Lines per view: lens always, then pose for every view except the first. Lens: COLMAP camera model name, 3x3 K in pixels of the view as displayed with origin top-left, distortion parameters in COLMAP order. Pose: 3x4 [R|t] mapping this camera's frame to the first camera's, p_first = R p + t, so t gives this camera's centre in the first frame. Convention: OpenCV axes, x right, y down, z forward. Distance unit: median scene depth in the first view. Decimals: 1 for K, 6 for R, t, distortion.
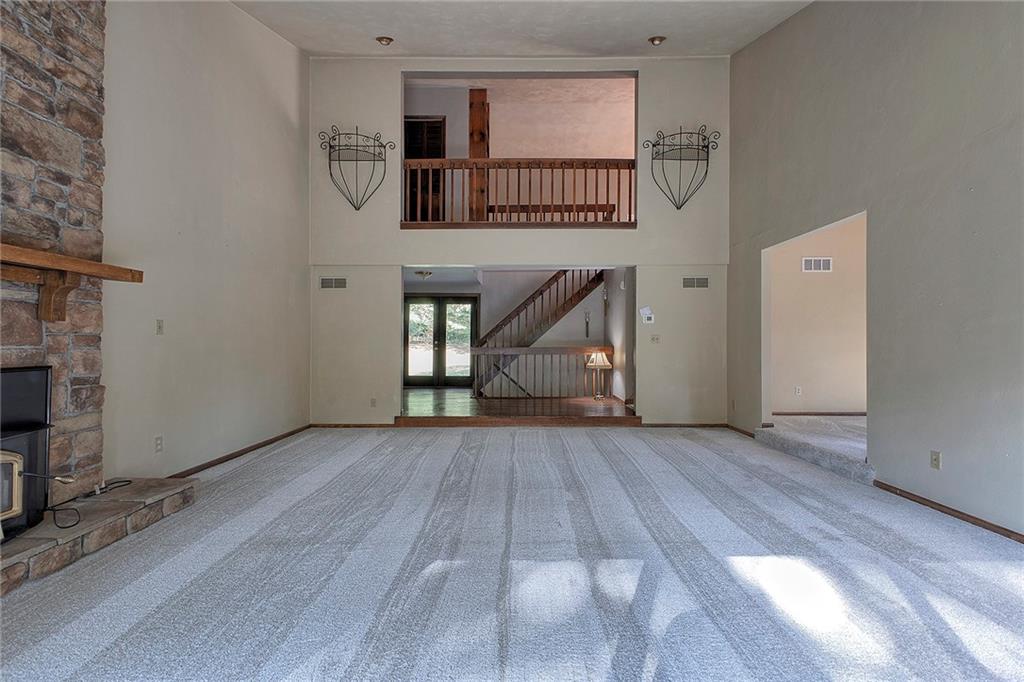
lens RADIAL K [[444.3, 0, 514.6], [0, 444.3, 338.5], [0, 0, 1]] dist [0.005470, 0.001031]
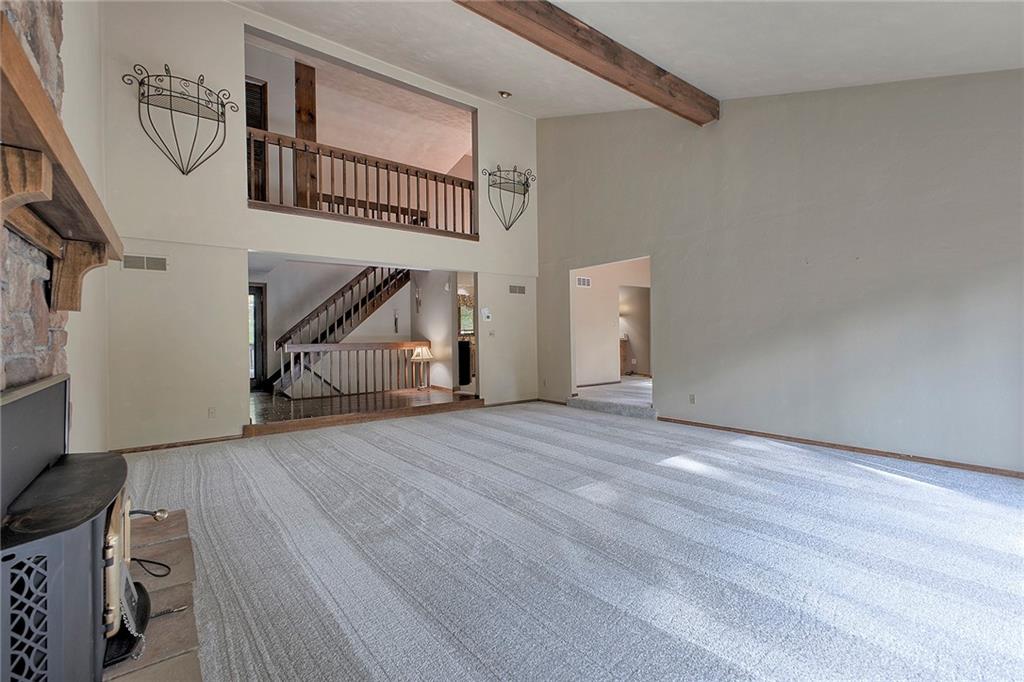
lens RADIAL K [[444.3, 0, 515.2], [0, 444.3, 334.5], [0, 0, 1]] dist [0.005470, 0.001031]
pose [[0.791268, -0.004330, 0.611454, -0.312854], [0.004113, 0.999990, 0.001759, 0.000122], [-0.611456, 0.001123, 0.791278, 0.000021]]
